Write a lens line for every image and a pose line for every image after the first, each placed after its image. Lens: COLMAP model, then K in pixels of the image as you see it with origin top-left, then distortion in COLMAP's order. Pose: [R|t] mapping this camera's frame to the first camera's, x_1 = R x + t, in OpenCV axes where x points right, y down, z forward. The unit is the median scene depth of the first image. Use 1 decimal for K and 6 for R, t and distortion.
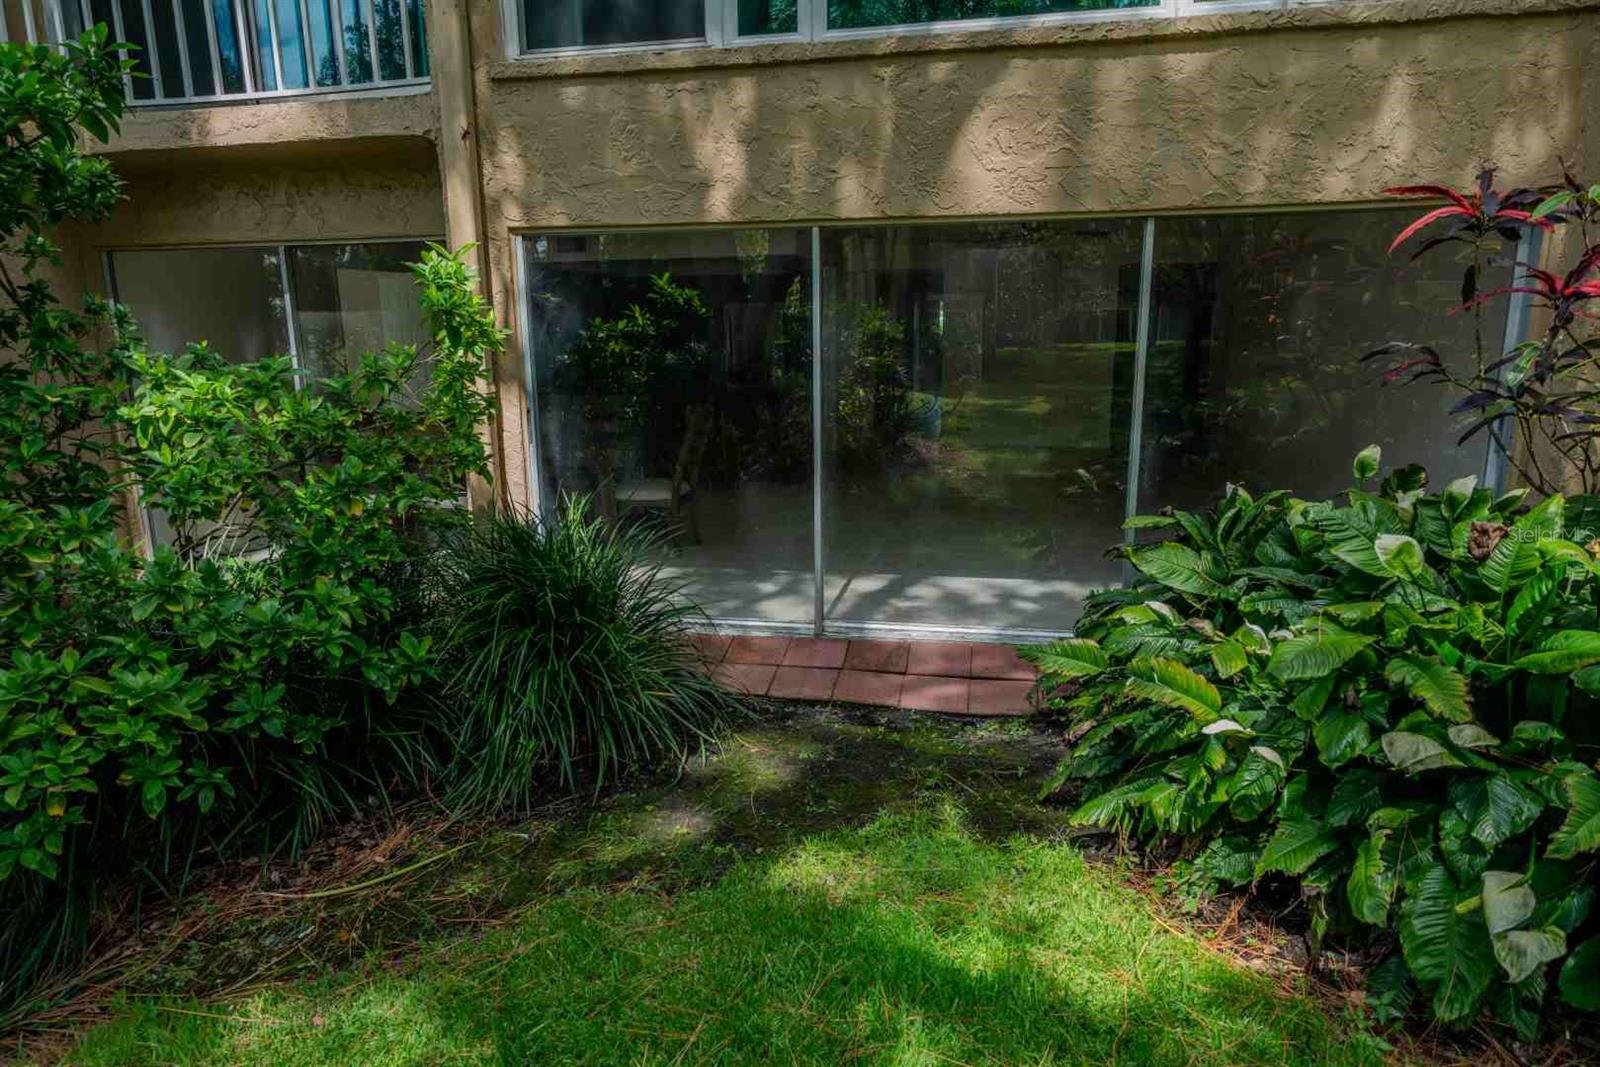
lens RADIAL K [[963.4, 0, 798.9], [0, 963.4, 537.6], [0, 0, 1]] dist [0.002978, 0.002524]
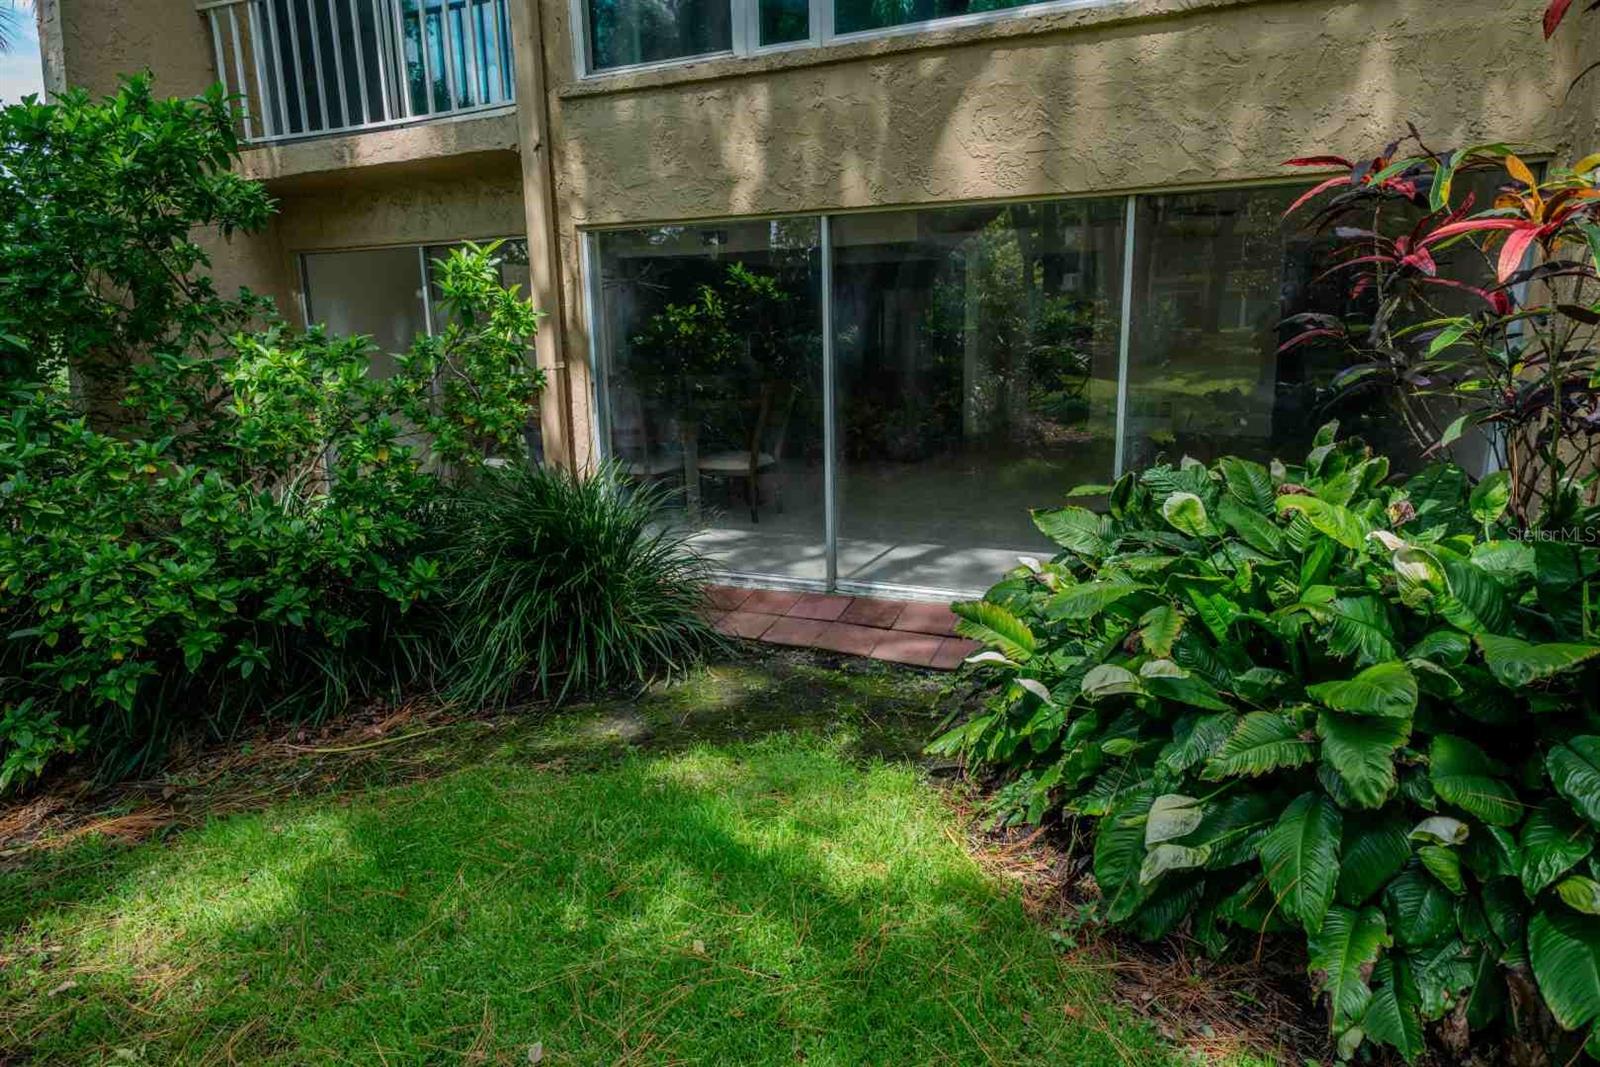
lens RADIAL K [[963.4, 0, 803.3], [0, 963.4, 531.3], [0, 0, 1]] dist [0.002978, 0.002524]
pose [[0.973768, 0.039201, -0.224141, 0.282007], [-0.038176, 0.999231, 0.008906, 0.028877], [0.224318, -0.000115, 0.974516, -0.078304]]
